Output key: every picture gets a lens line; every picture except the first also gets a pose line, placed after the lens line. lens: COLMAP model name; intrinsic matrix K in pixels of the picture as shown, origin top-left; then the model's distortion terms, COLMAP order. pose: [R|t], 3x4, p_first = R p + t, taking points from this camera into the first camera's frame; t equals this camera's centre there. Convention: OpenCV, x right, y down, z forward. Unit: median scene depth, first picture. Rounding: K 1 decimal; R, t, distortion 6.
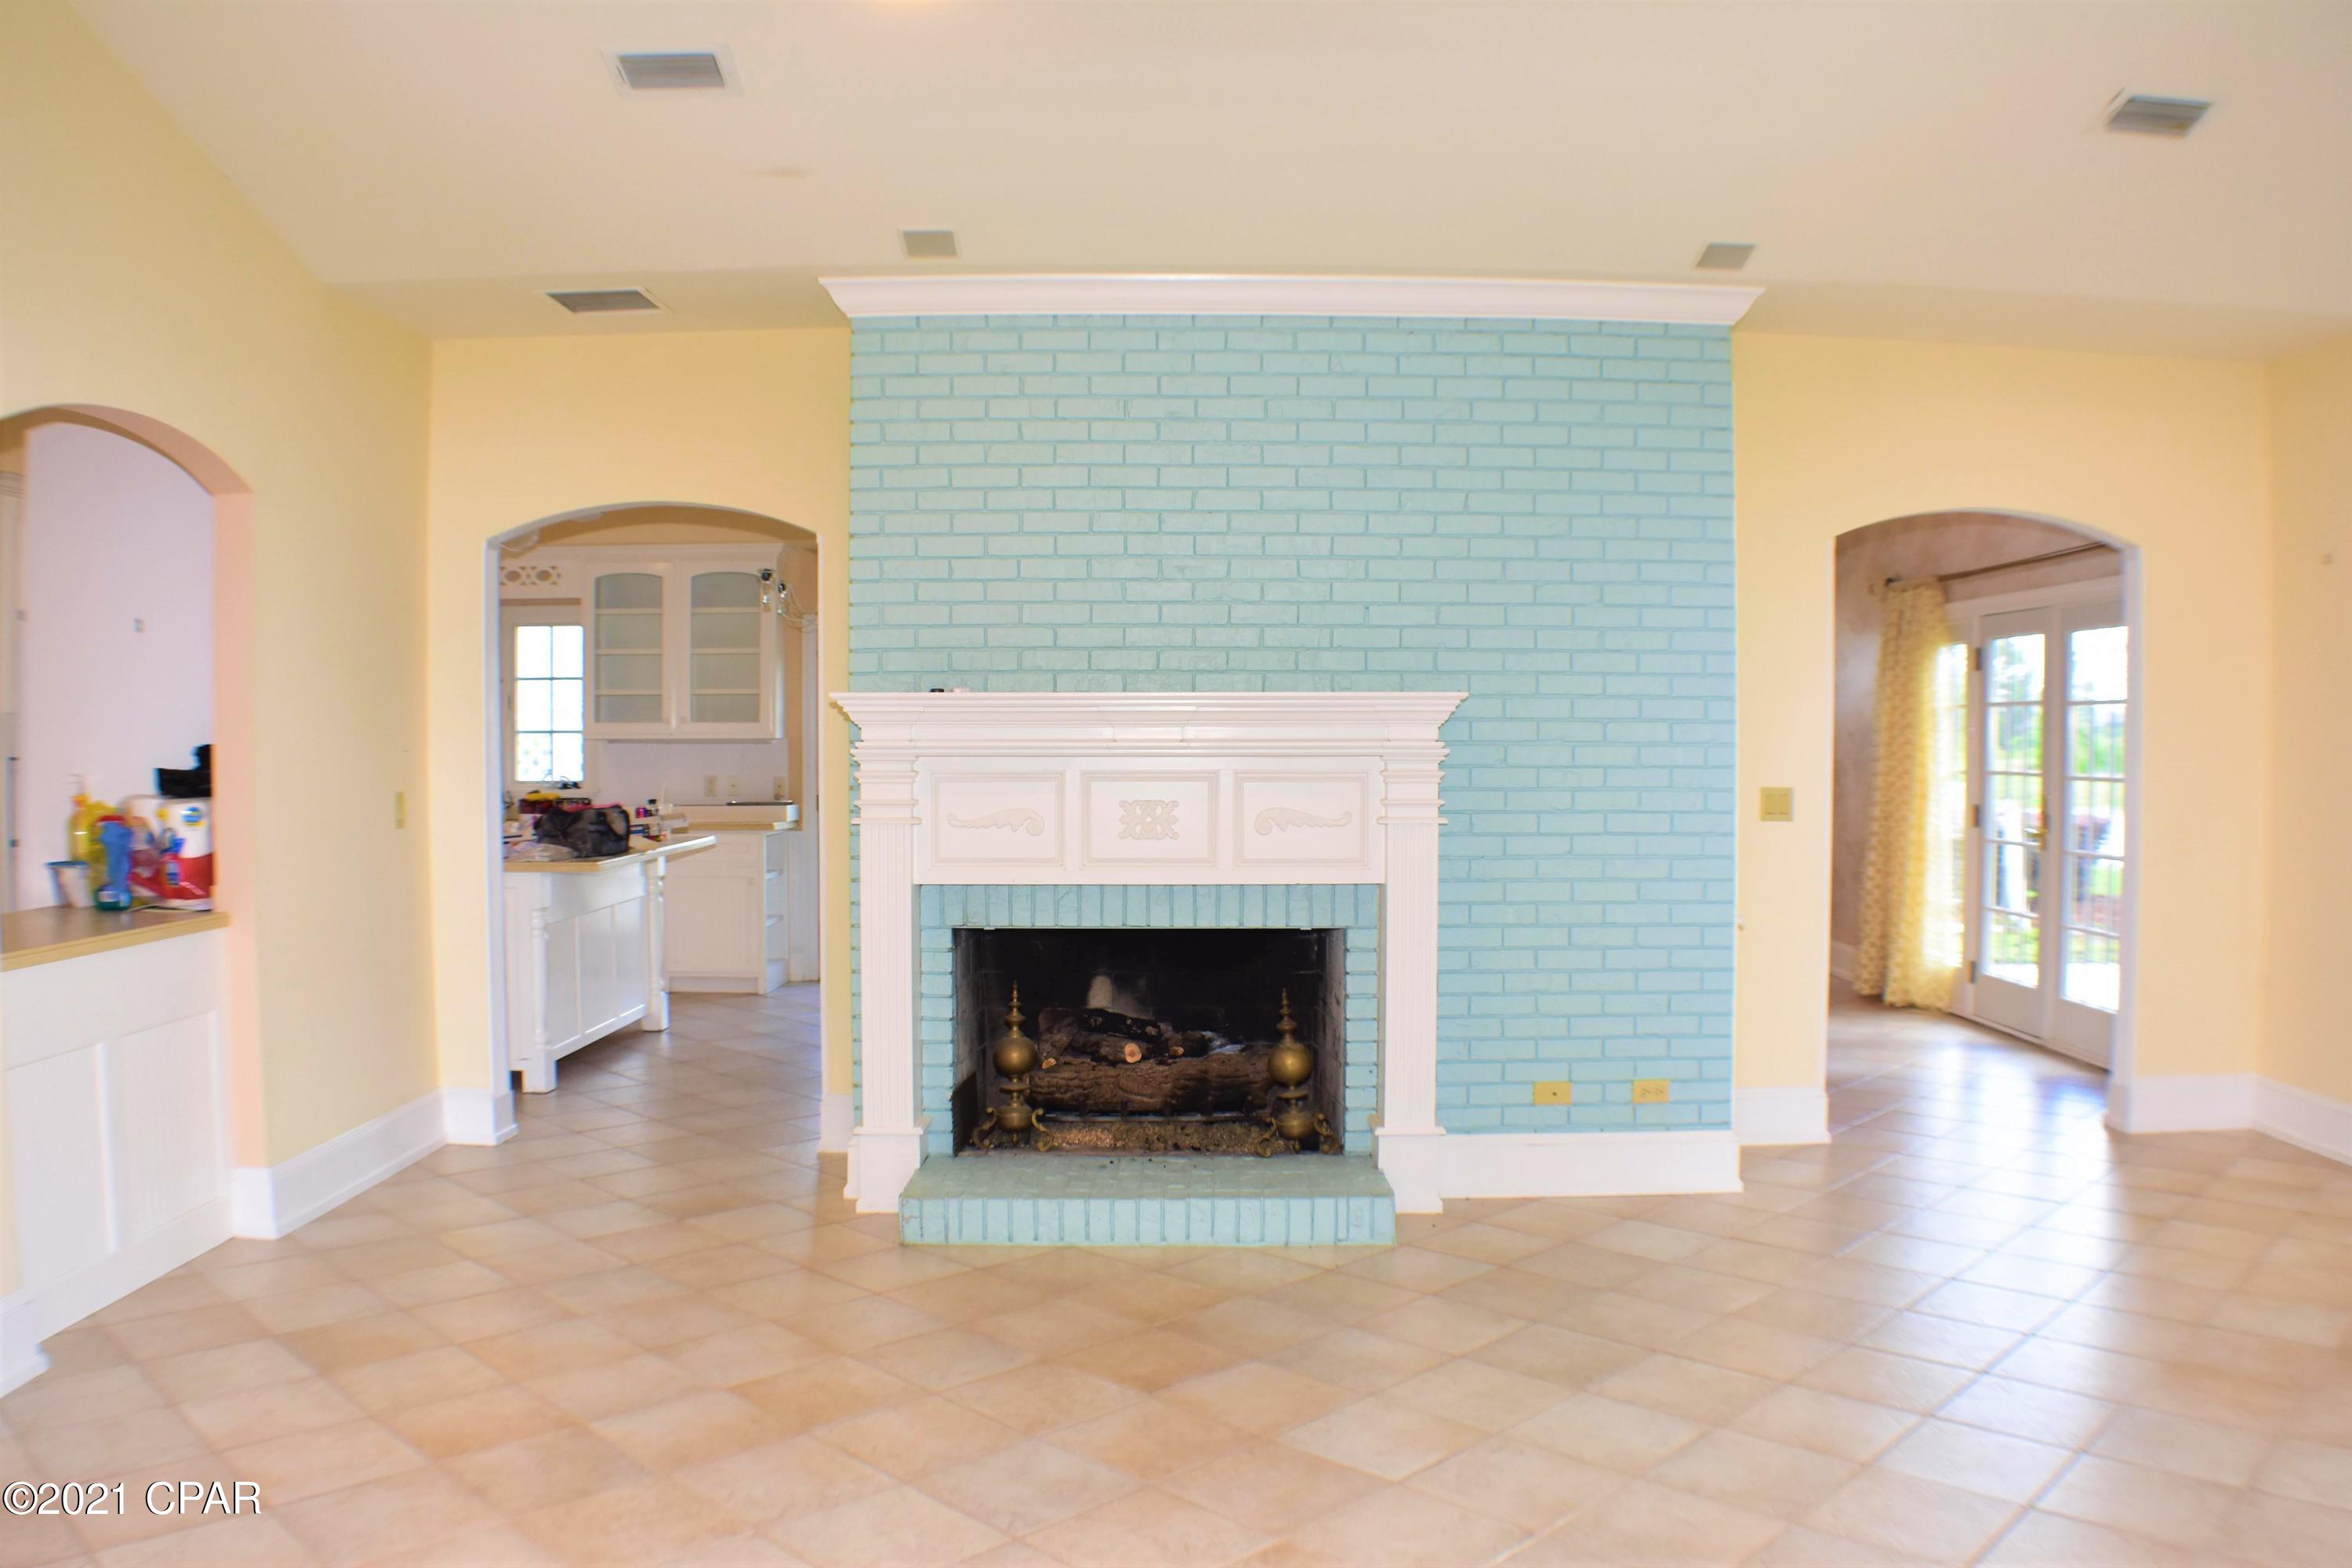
lens RADIAL K [[1784.6, 0, 1168.3], [0, 1784.6, 792.8], [0, 0, 1]] dist [-0.196091, 0.053232]
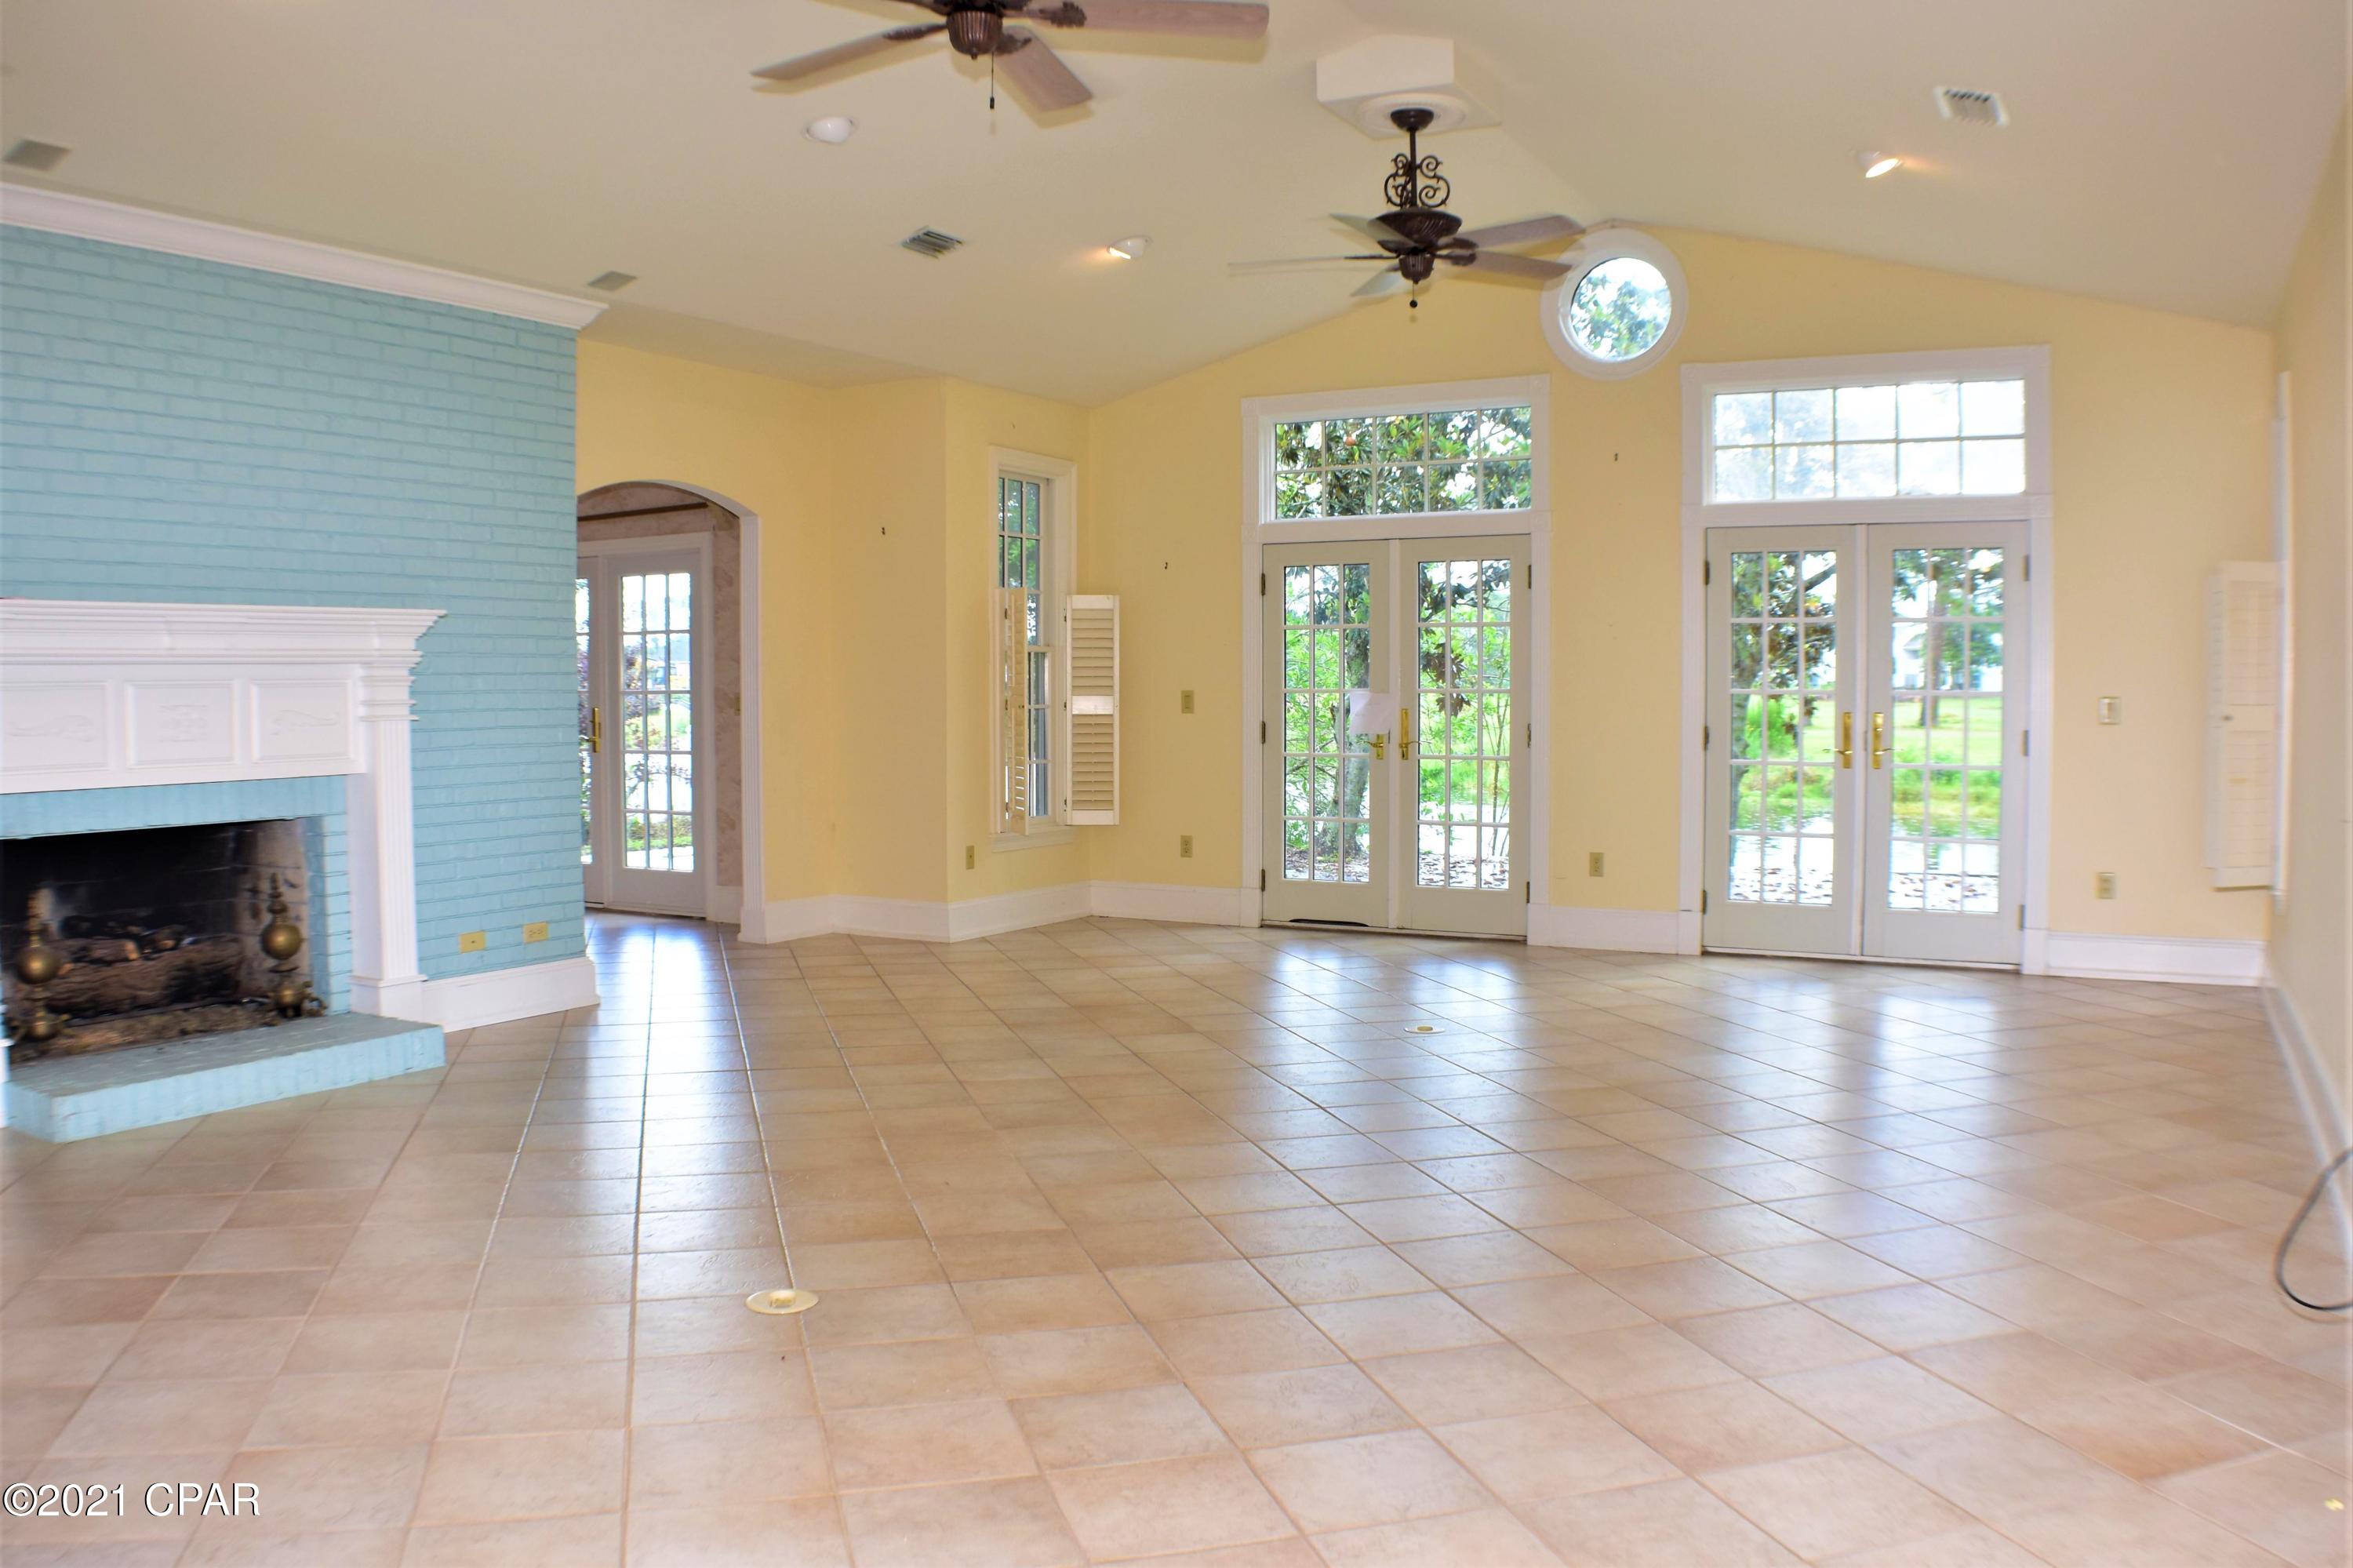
lens RADIAL K [[1785.5, 0, 1168.8], [0, 1785.5, 792.8], [0, 0, 1]] dist [-0.196091, 0.053232]
pose [[0.508767, -0.052290, 0.859315, -0.563479], [0.029718, 0.998626, 0.043172, 0.030061], [-0.860391, 0.003572, 0.509622, -0.028095]]
